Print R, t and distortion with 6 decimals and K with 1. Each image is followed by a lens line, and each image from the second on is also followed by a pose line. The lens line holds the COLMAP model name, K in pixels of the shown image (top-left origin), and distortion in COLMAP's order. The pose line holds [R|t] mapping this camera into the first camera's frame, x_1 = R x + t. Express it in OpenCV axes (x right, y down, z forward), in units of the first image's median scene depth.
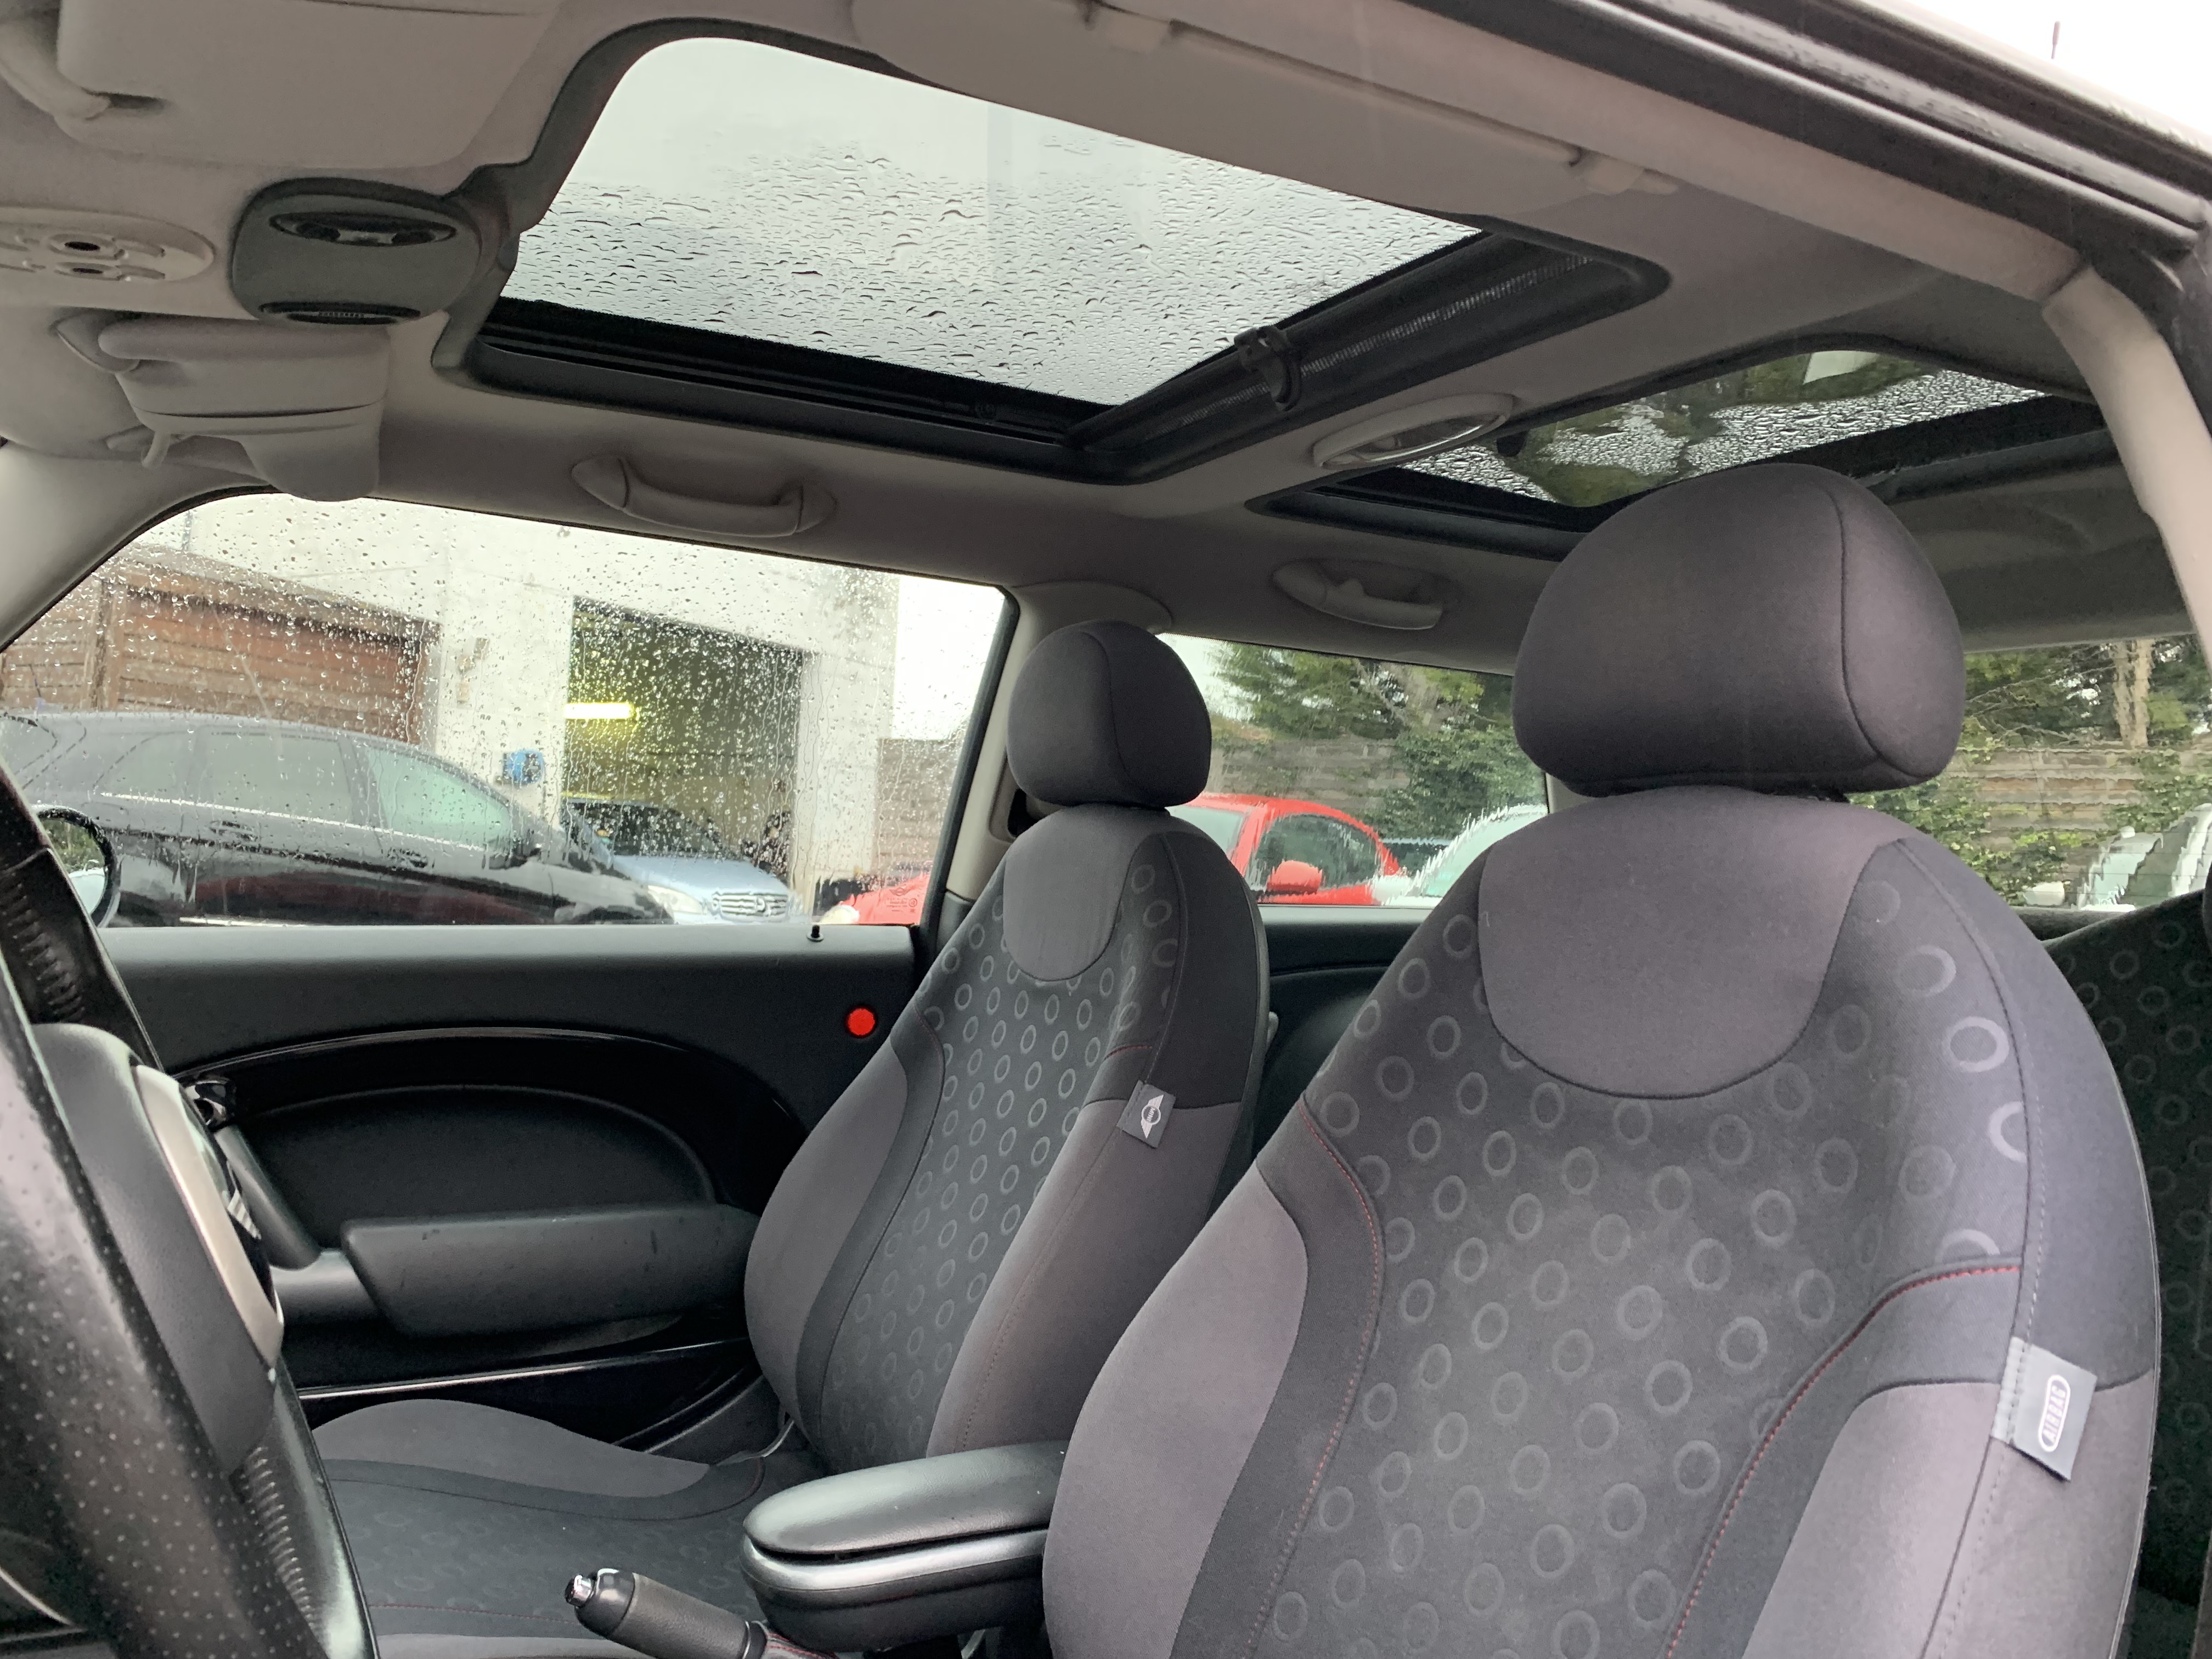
lens RADIAL K [[1688.7, 0, 1112.2], [0, 1688.7, 817.0], [0, 0, 1]] dist [0.029050, -0.024027]
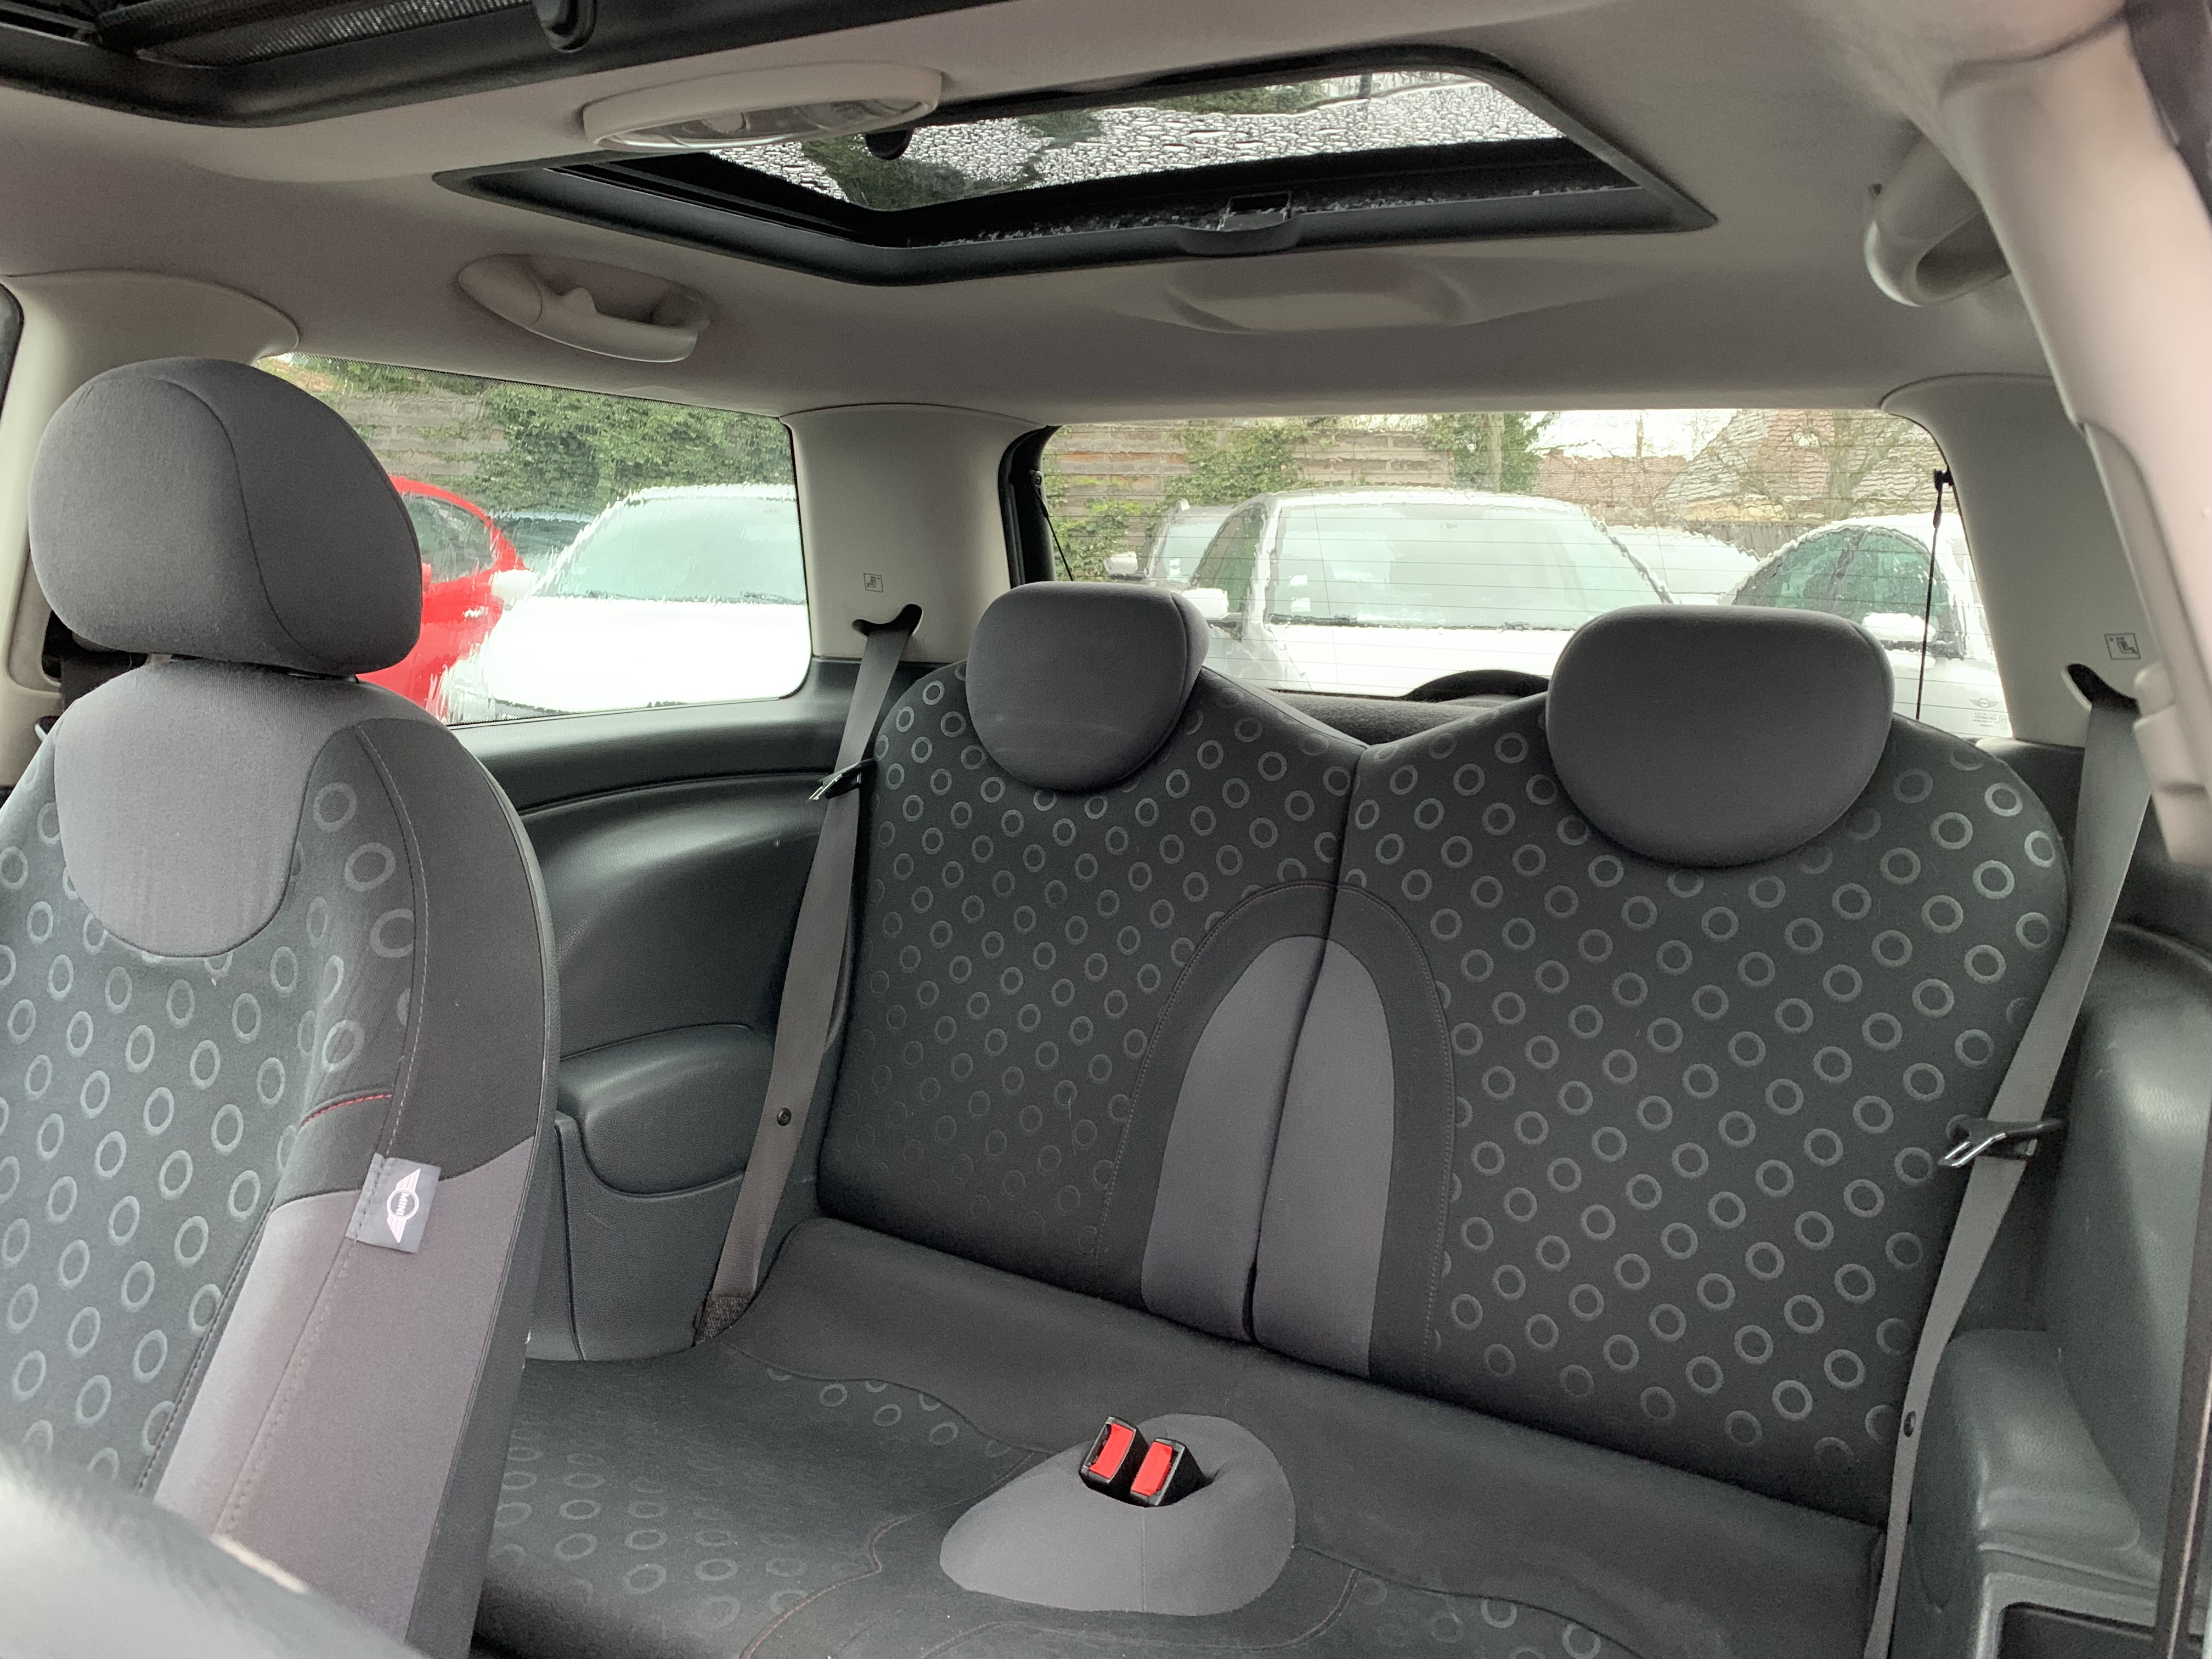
lens RADIAL K [[1688.7, 0, 1133.3], [0, 1688.7, 822.2], [0, 0, 1]] dist [0.029050, -0.024027]
pose [[0.865384, -0.097597, 0.491513, -0.035507], [-0.002651, 0.979945, 0.199251, -0.084000], [-0.501102, -0.173732, 0.847770, 0.314983]]
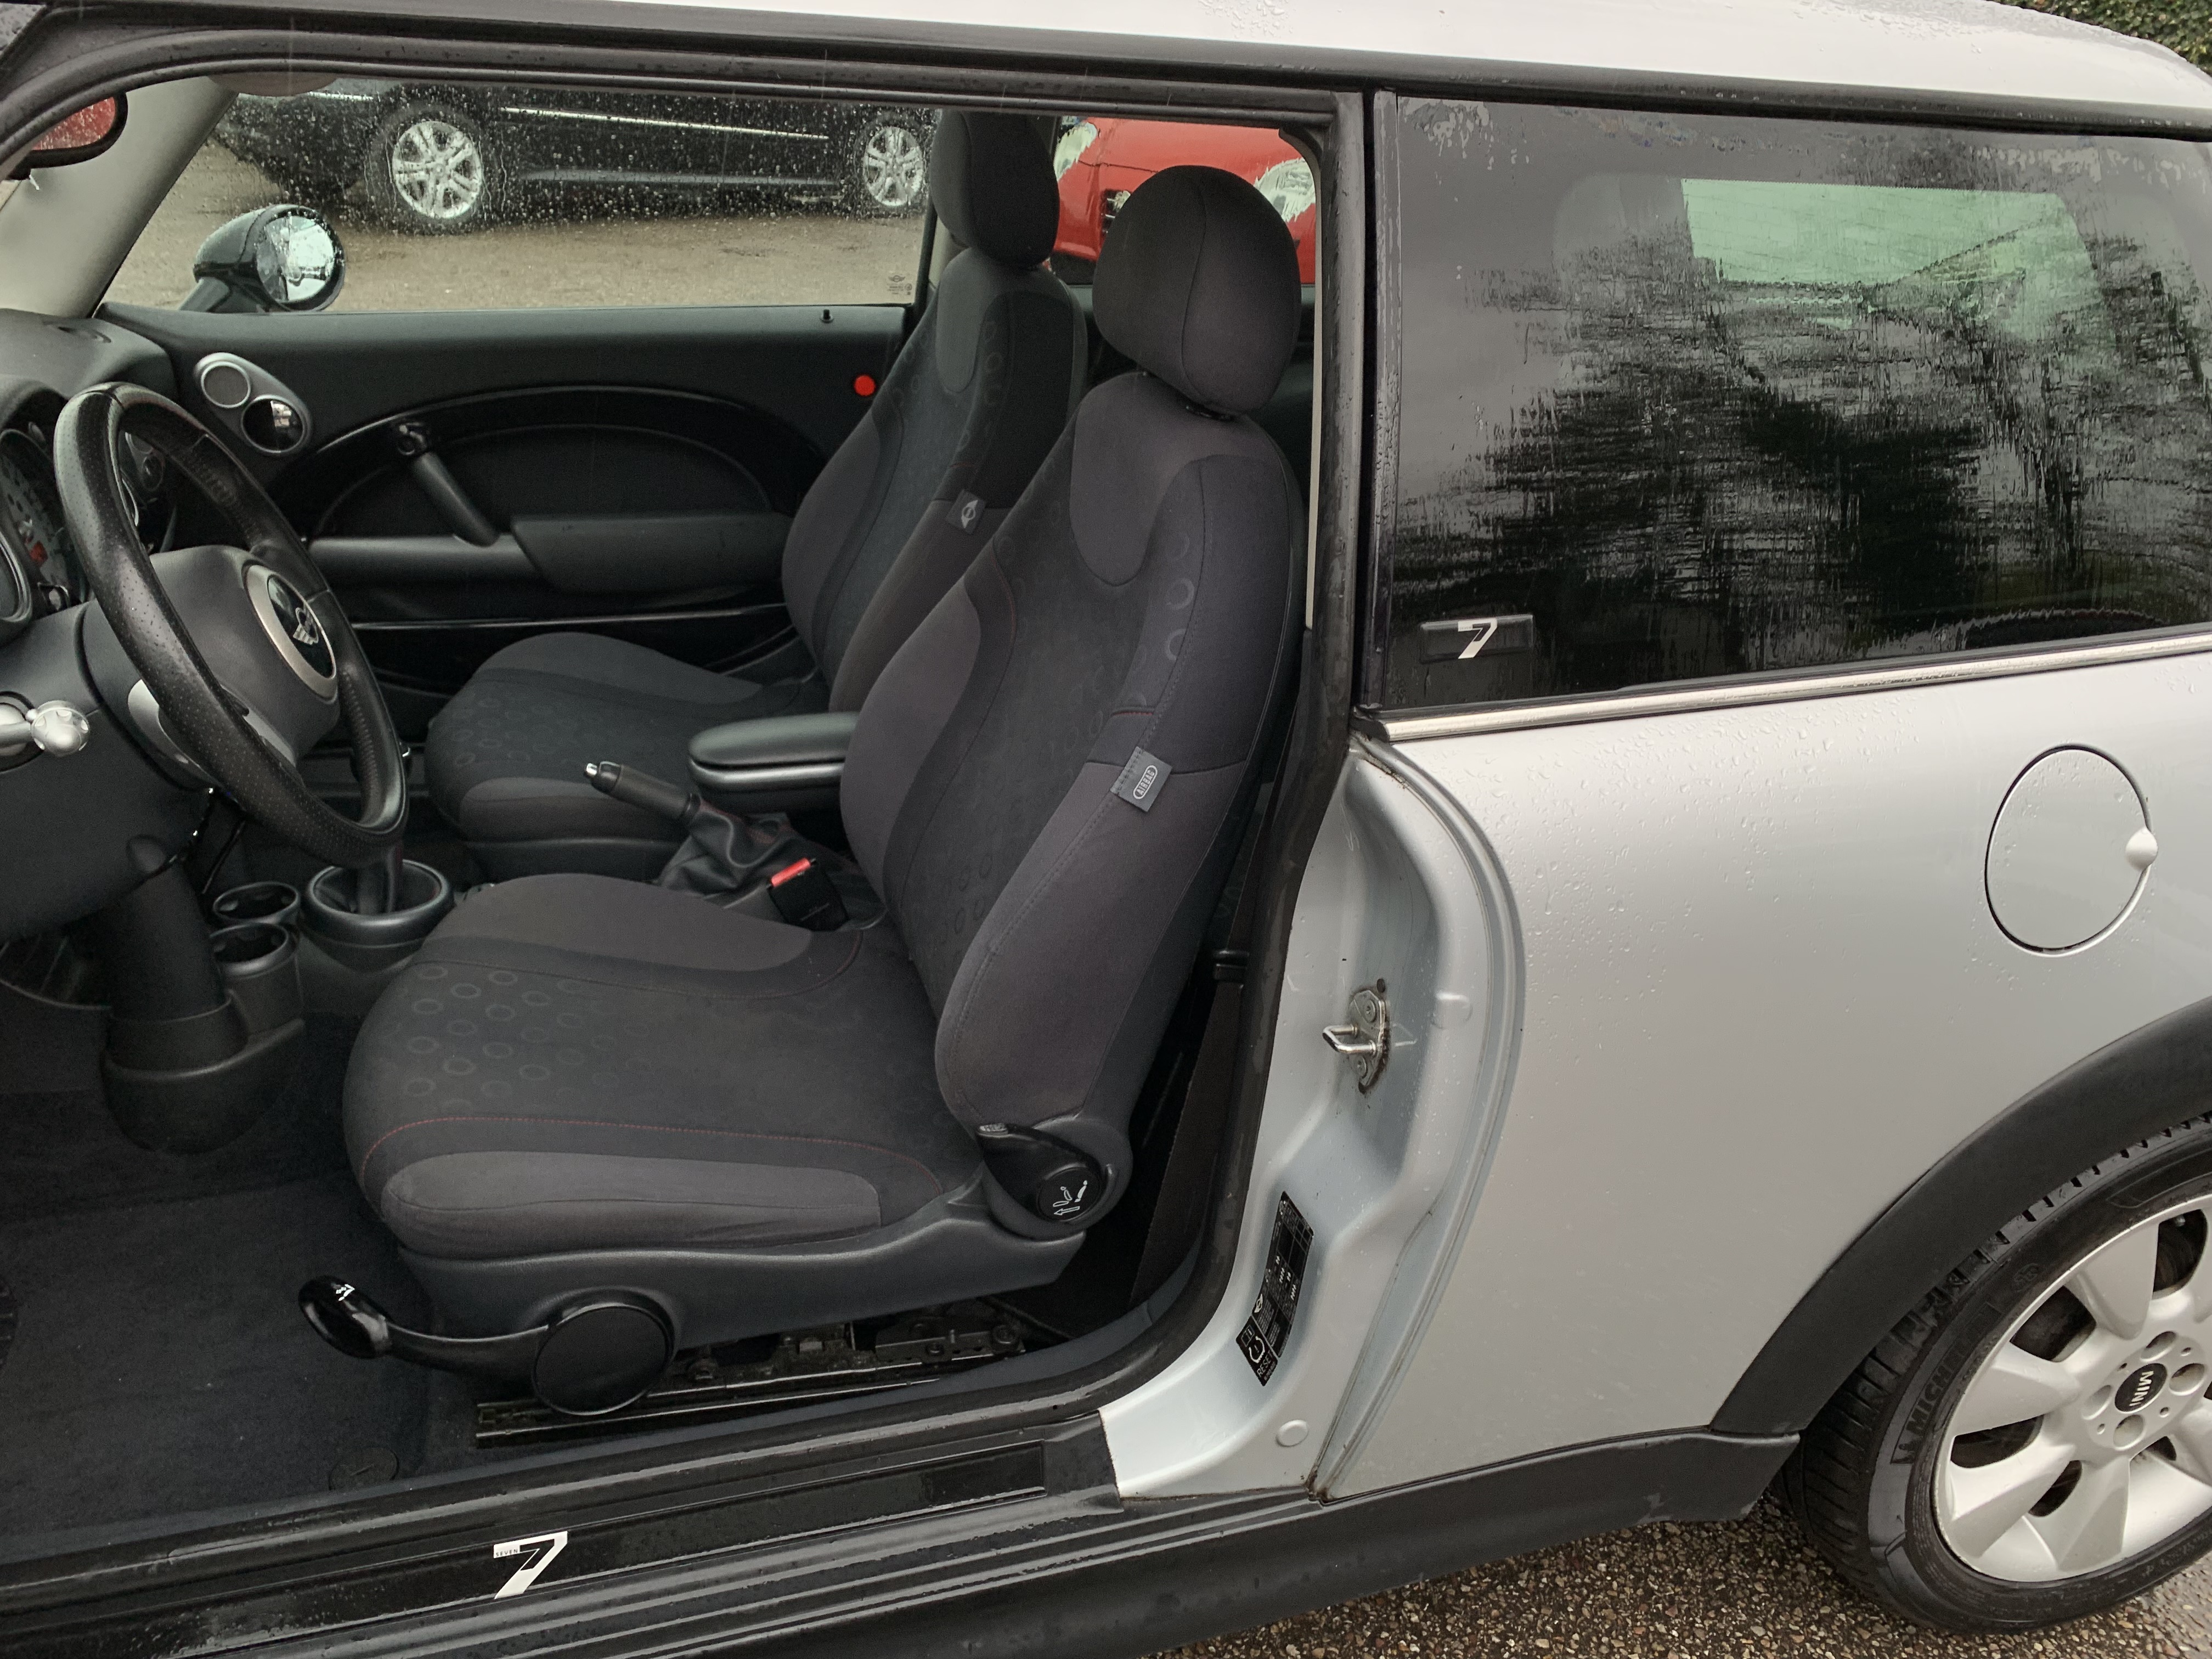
lens RADIAL K [[1688.7, 0, 1143.6], [0, 1688.7, 812.3], [0, 0, 1]] dist [0.029050, -0.024027]
pose [[0.982565, 0.100508, -0.156408, 0.397425], [-0.017849, 0.888387, 0.458748, -0.251942], [0.185059, -0.447958, 0.874693, -0.364100]]
